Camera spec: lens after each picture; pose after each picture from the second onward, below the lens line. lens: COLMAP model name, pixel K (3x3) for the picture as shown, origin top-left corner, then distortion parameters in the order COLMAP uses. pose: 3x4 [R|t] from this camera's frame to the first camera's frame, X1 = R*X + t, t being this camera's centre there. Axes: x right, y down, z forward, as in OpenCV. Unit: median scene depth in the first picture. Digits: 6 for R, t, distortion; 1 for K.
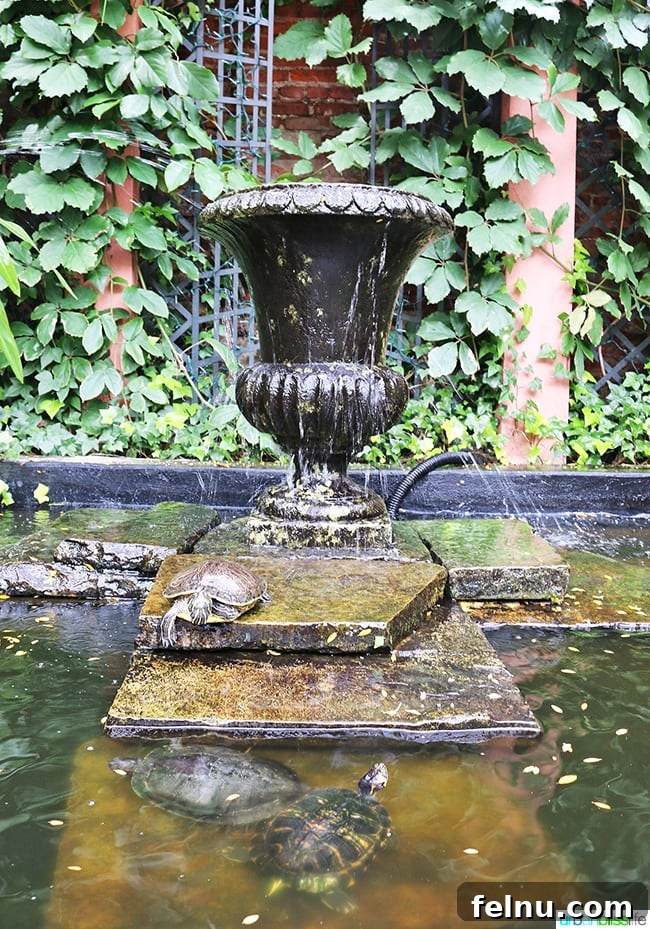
lens RADIAL K [[758.6, 0, 325.0], [0, 758.6, 464.5], [0, 0, 1]] dist [-0.075972, 0.000489]
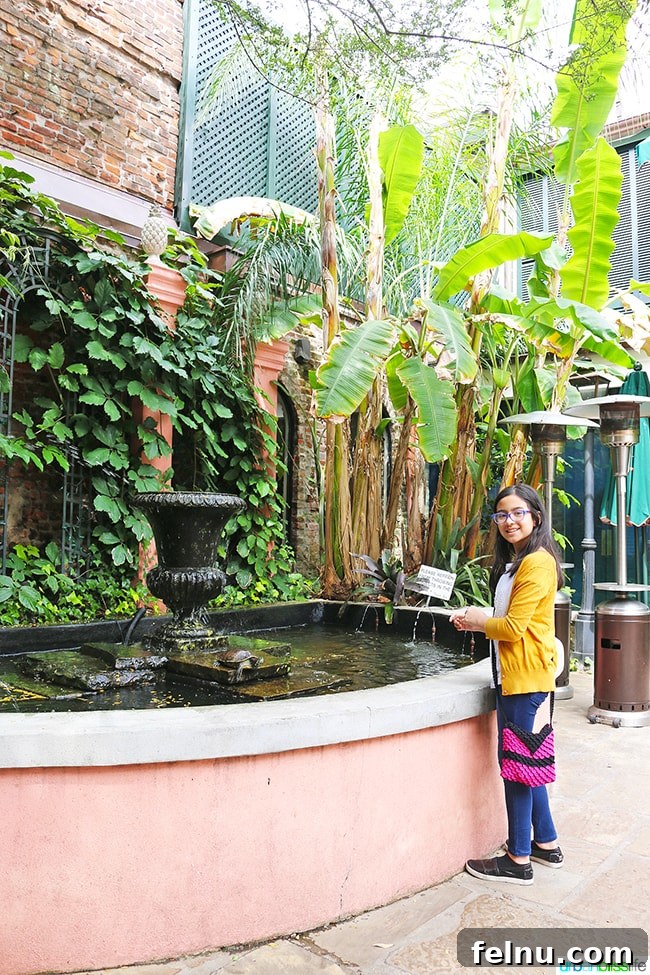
lens RADIAL K [[812.7, 0, 325.0], [0, 812.7, 487.5], [0, 0, 1]] dist [0.000479, 0.000062]
pose [[0.641823, 0.041258, 0.765742, -1.695564], [0.092029, 0.987191, -0.130326, -0.020837], [-0.761311, 0.154117, 0.629805, -0.918631]]
